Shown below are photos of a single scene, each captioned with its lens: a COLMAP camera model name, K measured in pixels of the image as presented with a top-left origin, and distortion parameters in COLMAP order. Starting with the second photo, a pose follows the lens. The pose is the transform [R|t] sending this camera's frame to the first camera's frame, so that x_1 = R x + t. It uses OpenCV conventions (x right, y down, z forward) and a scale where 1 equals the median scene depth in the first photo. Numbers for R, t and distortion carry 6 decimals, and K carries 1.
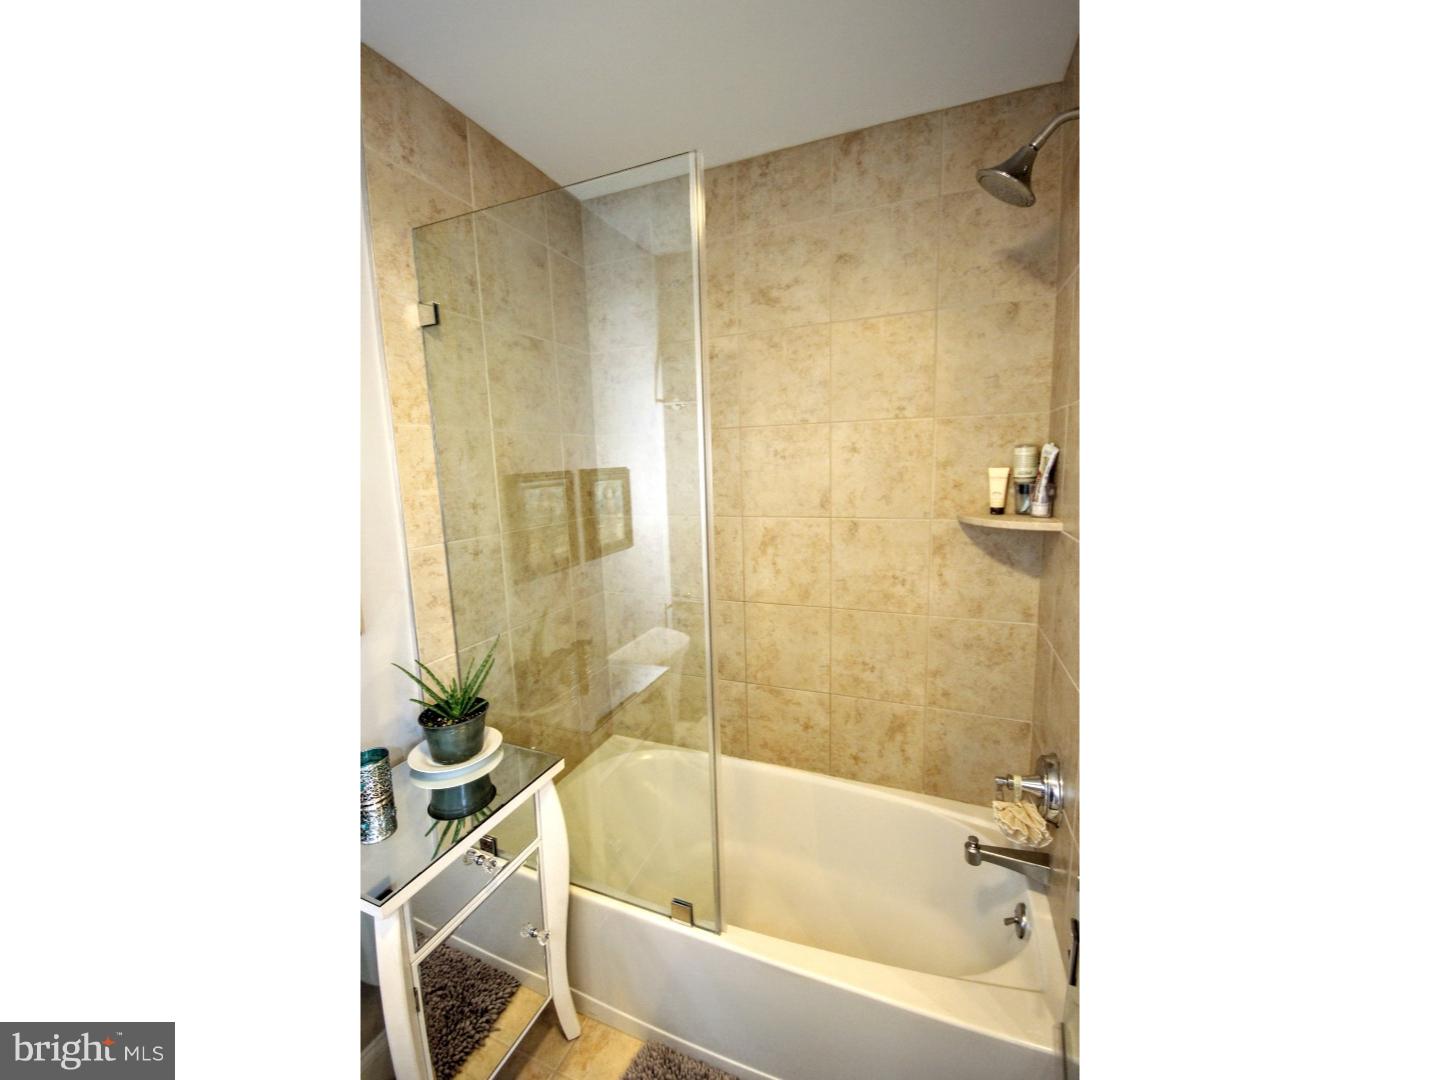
lens RADIAL K [[511.7, 0, 720.1], [0, 511.7, 531.8], [0, 0, 1]] dist [0.006664, -0.008113]
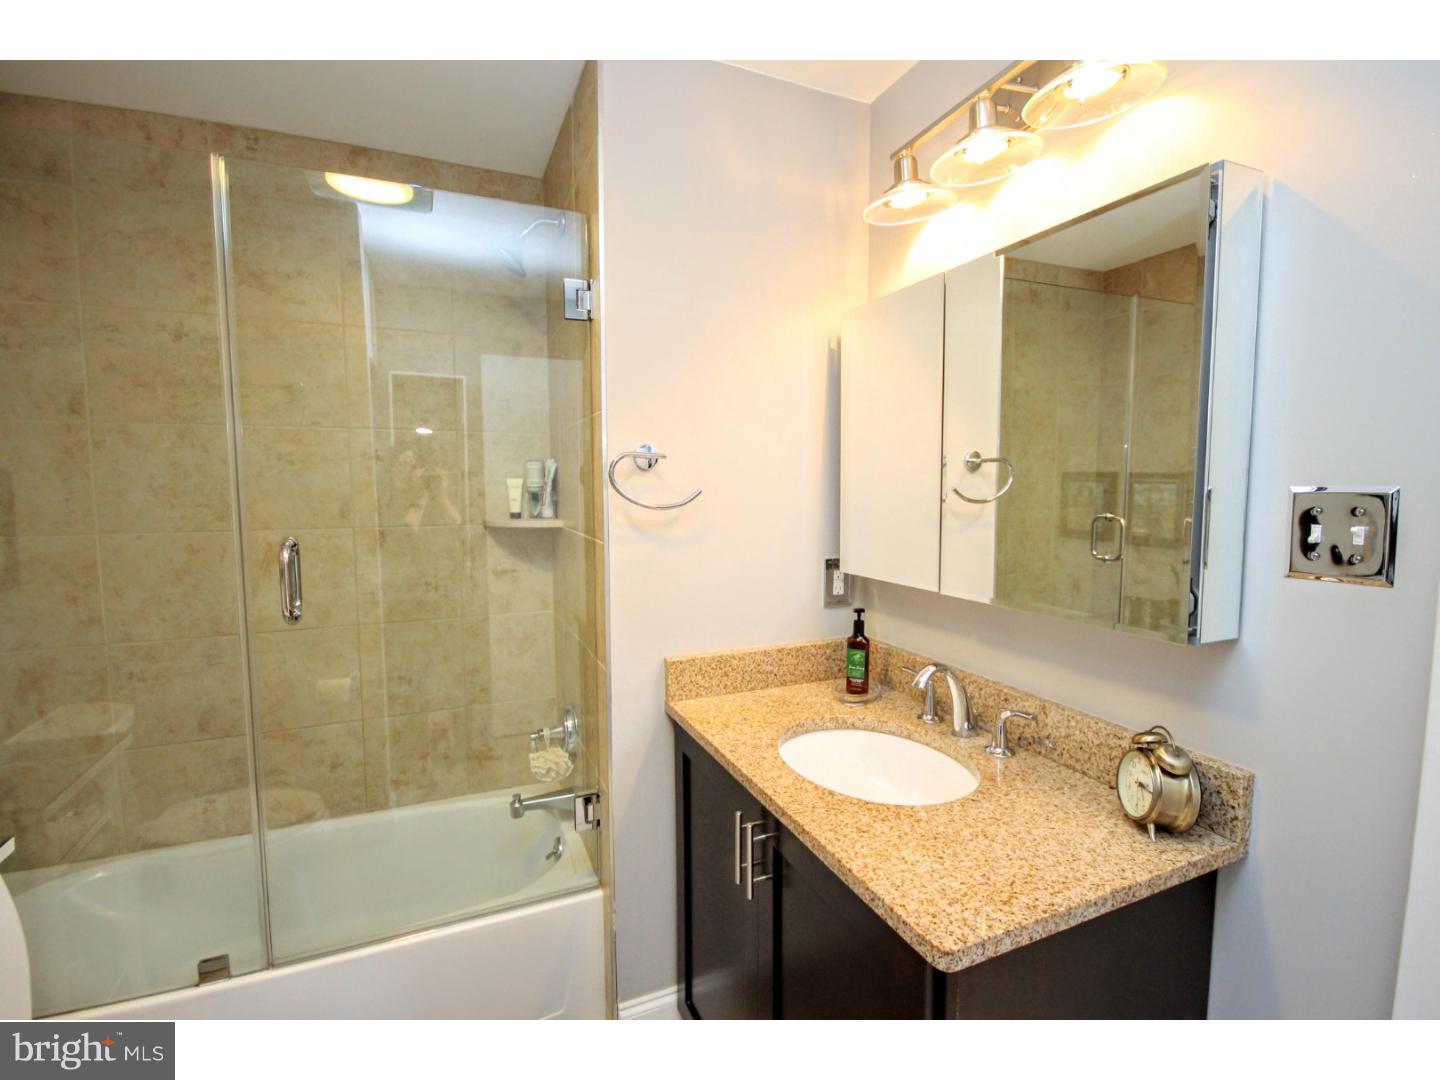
lens RADIAL K [[686.9, 0, 734.7], [0, 686.9, 540.5], [0, 0, 1]] dist [-0.000281, -0.001772]
pose [[0.696019, -0.033919, 0.717222, -0.211384], [0.078736, 0.996465, -0.029284, 0.091679], [-0.713694, 0.076853, 0.696229, -0.393567]]
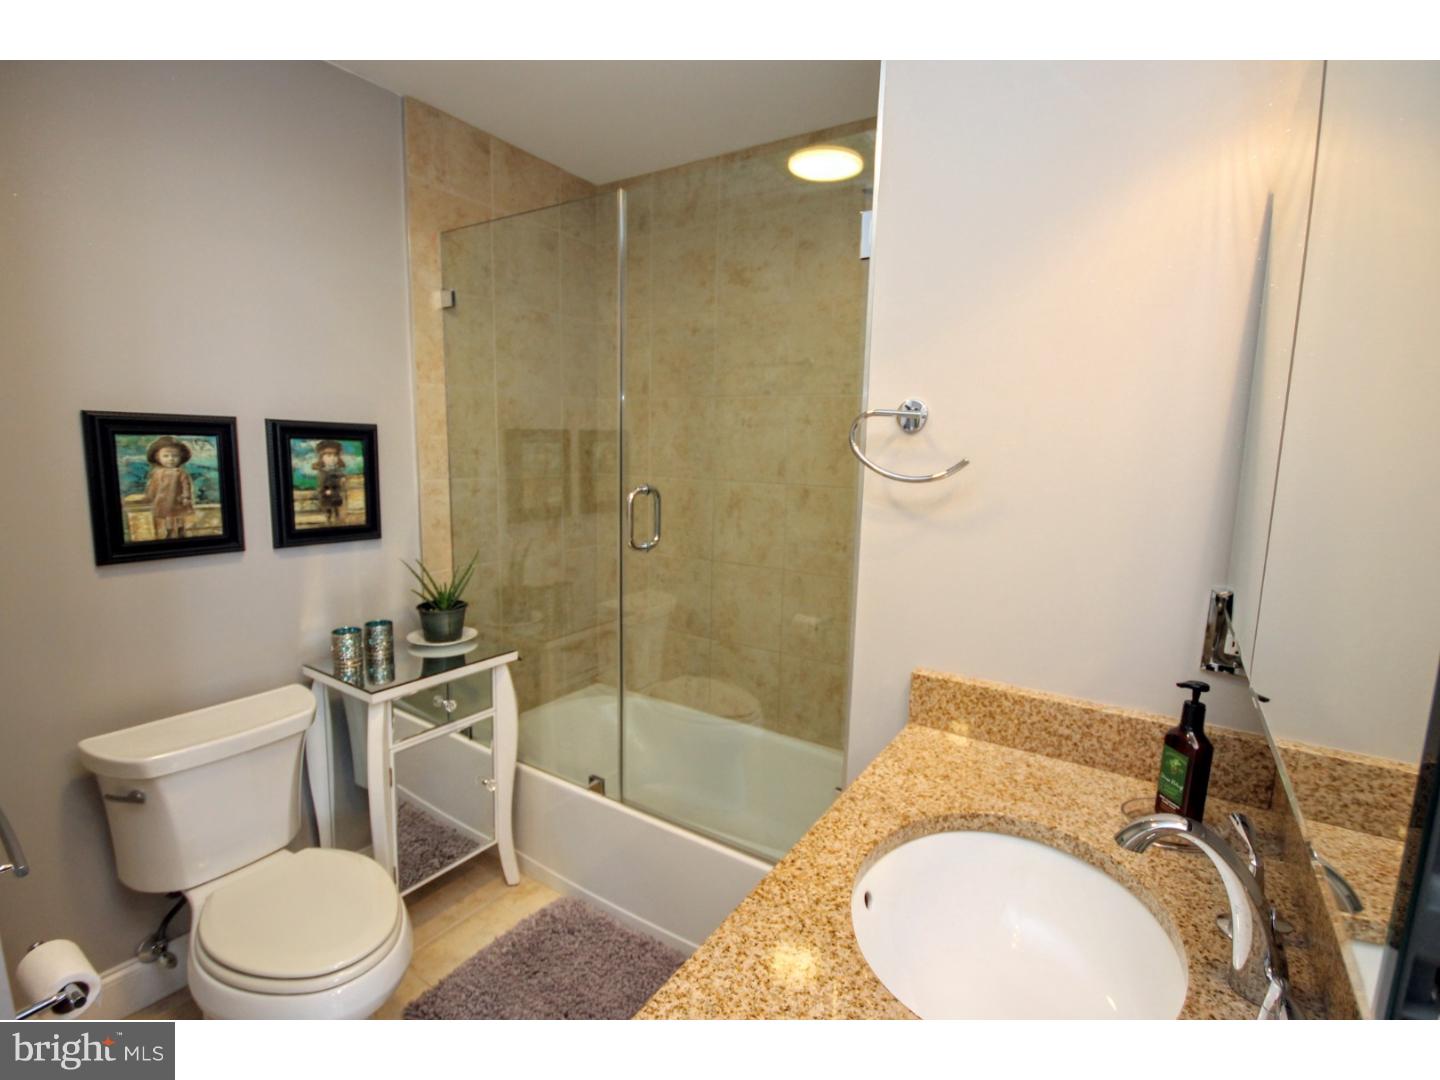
lens RADIAL K [[686.9, 0, 734.7], [0, 686.9, 540.5], [0, 0, 1]] dist [-0.000281, -0.001772]
pose [[0.978974, 0.079054, -0.188045, 0.405639], [-0.077865, 0.996870, 0.013714, 0.080716], [0.188540, 0.001217, 0.982065, -0.444653]]
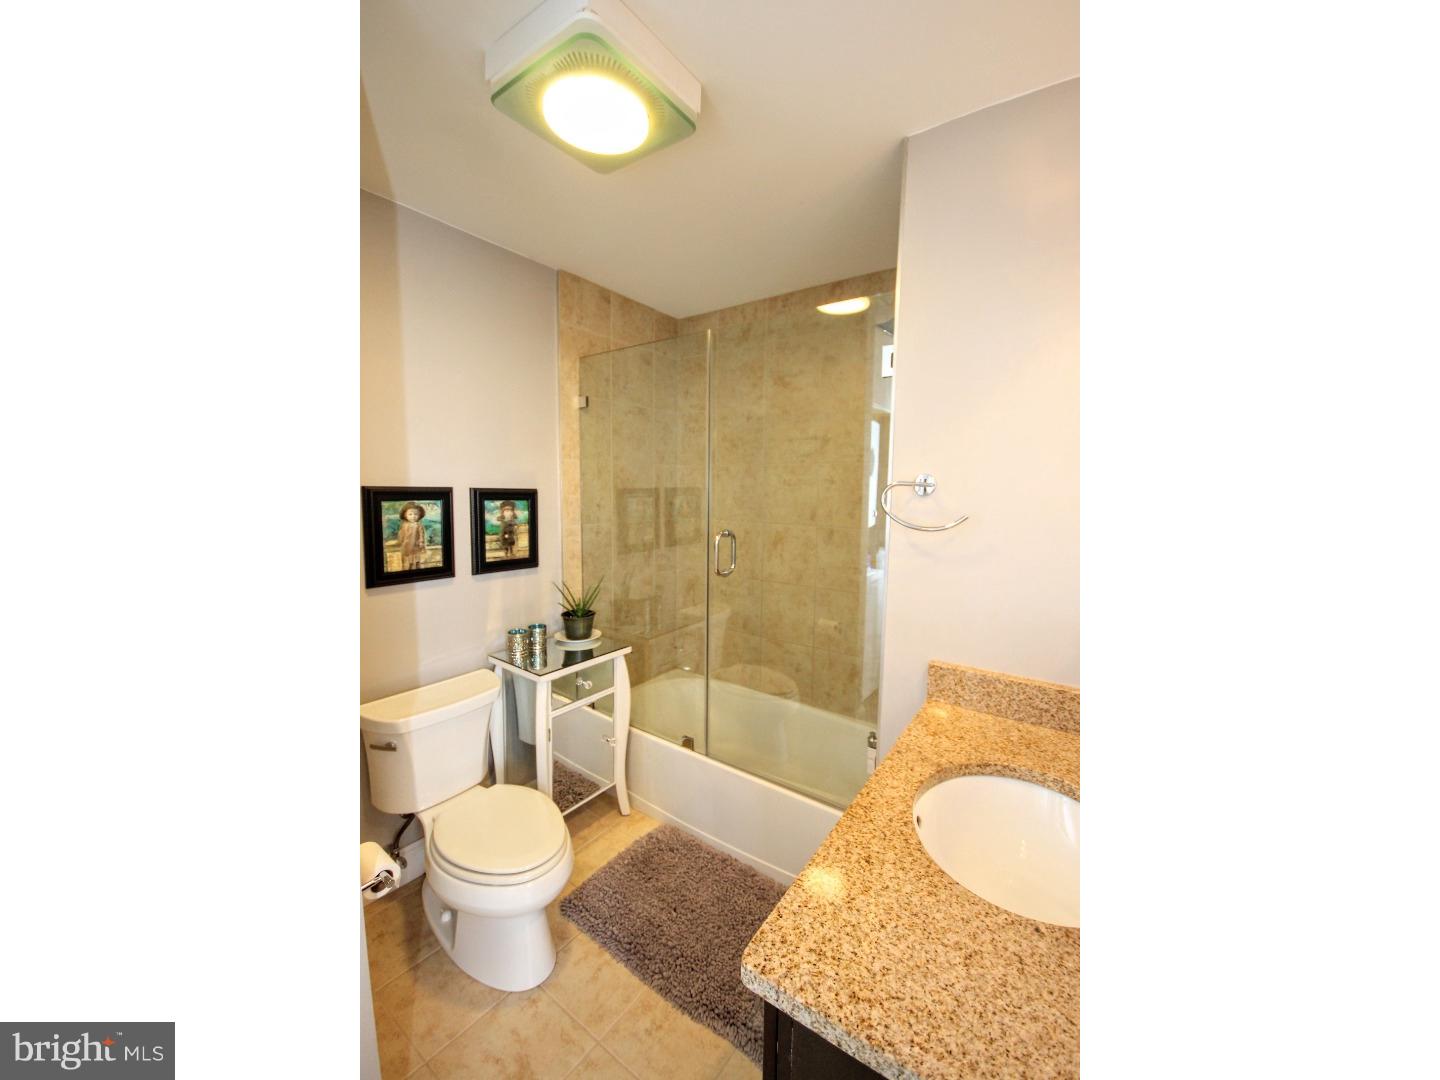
lens RADIAL K [[517.3, 0, 720.7], [0, 517.3, 533.0], [0, 0, 1]] dist [-0.001635, -0.000129]
pose [[0.968127, 0.061006, -0.242918, 0.325284], [-0.071220, 0.996899, -0.033478, 0.065359], [0.240122, 0.049712, 0.969469, -0.551892]]
